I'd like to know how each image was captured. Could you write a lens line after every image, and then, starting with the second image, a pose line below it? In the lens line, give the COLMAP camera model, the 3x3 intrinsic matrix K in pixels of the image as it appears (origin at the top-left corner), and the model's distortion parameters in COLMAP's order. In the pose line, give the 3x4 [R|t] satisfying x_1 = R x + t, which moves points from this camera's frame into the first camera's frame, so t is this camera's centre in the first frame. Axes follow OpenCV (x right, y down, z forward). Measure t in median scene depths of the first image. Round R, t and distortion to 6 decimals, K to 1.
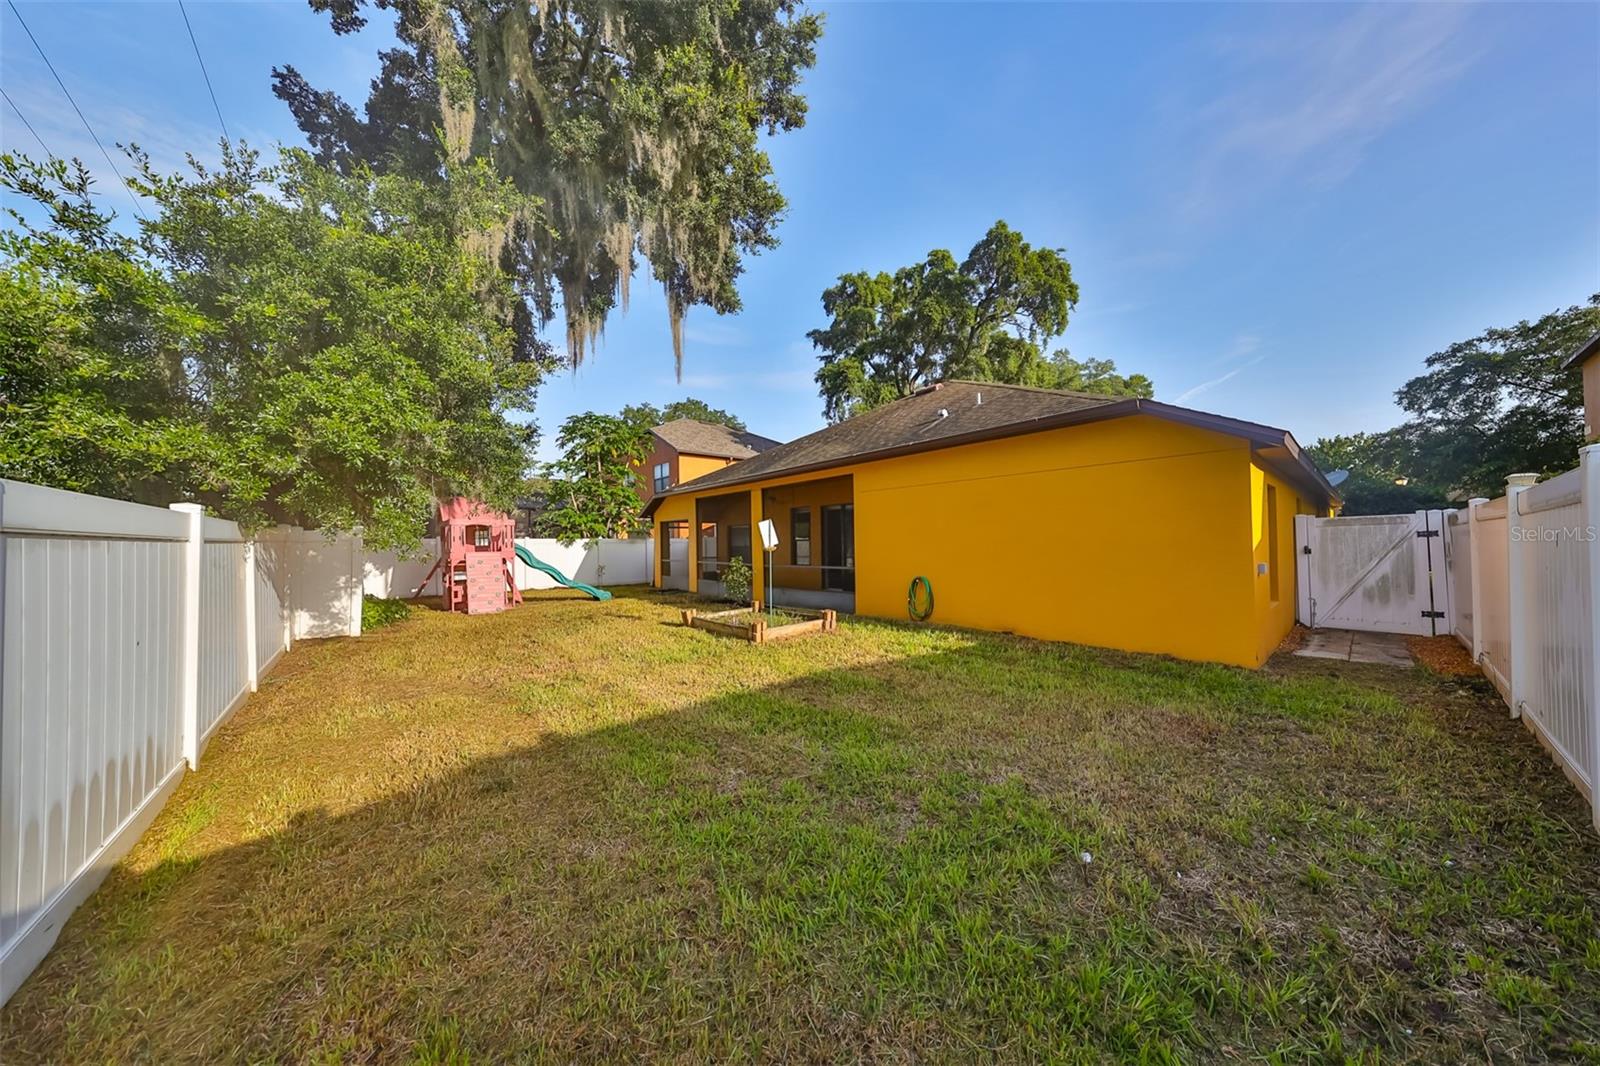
lens RADIAL K [[494.6, 0, 800.1], [0, 494.6, 538.8], [0, 0, 1]] dist [0.002009, 0.000010]
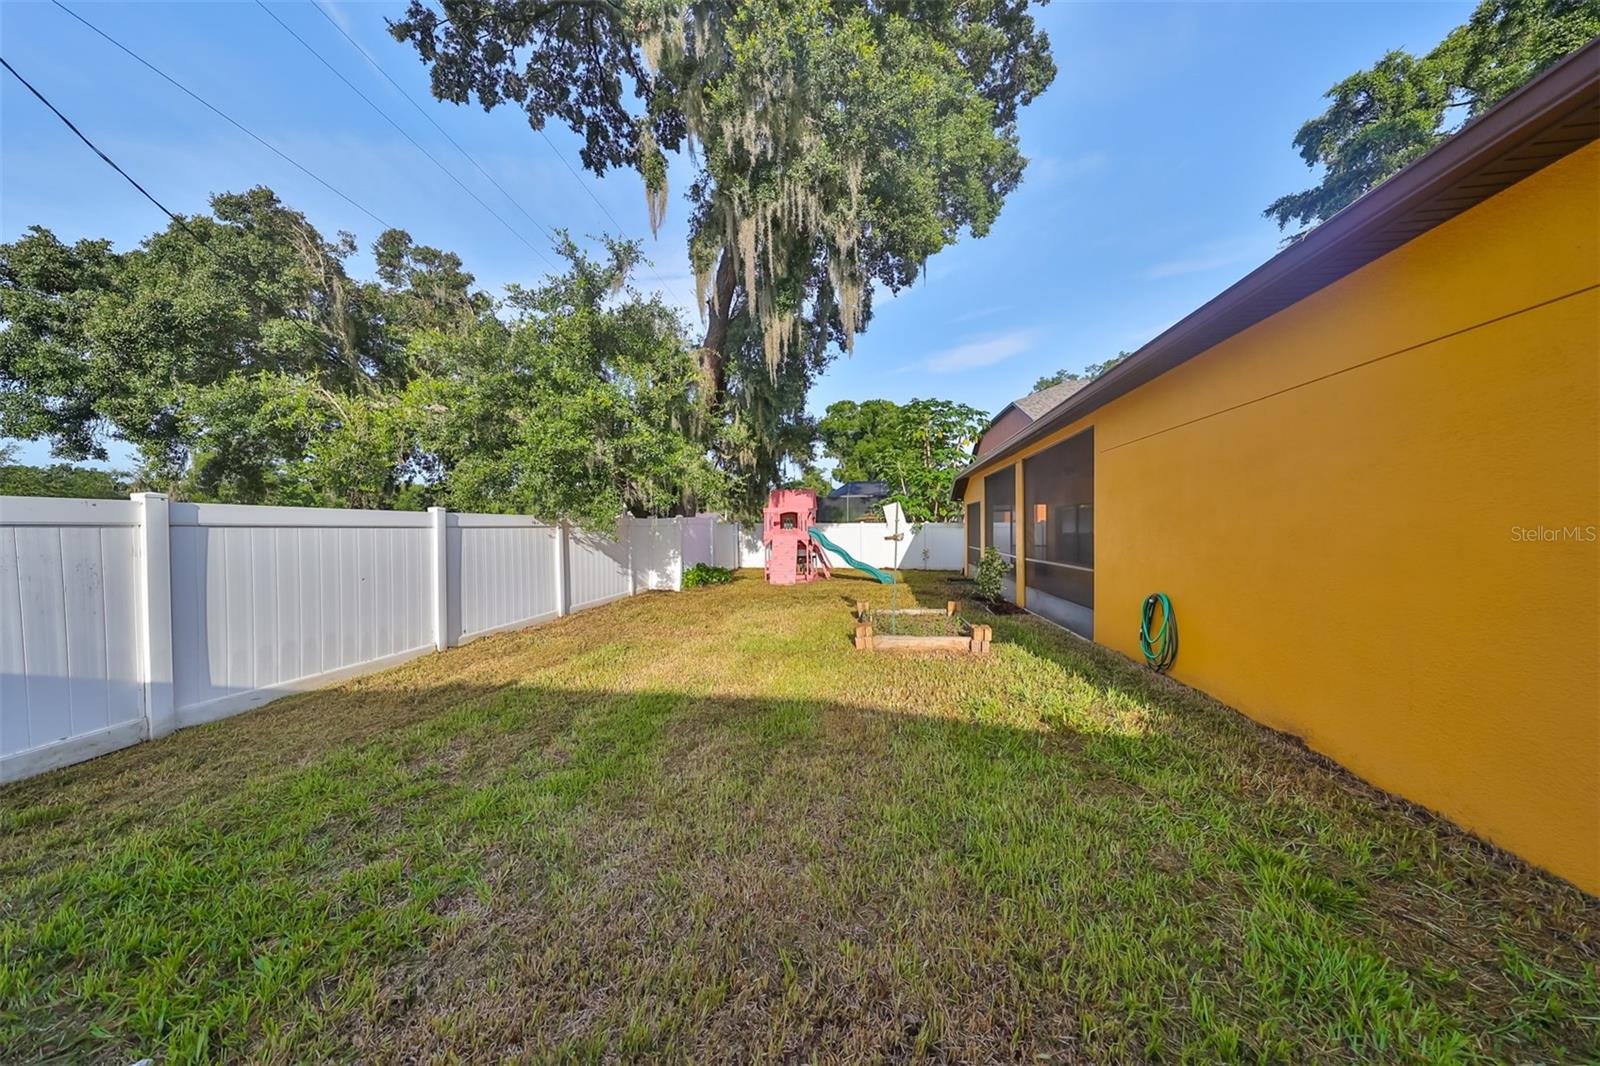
lens RADIAL K [[494.6, 0, 800.1], [0, 494.6, 531.3], [0, 0, 1]] dist [0.002009, 0.000010]
pose [[0.649468, 0.014681, -0.760248, 0.190842], [0.001613, 0.999785, 0.020685, -0.003401], [0.760388, -0.014661, 0.649304, 0.149672]]
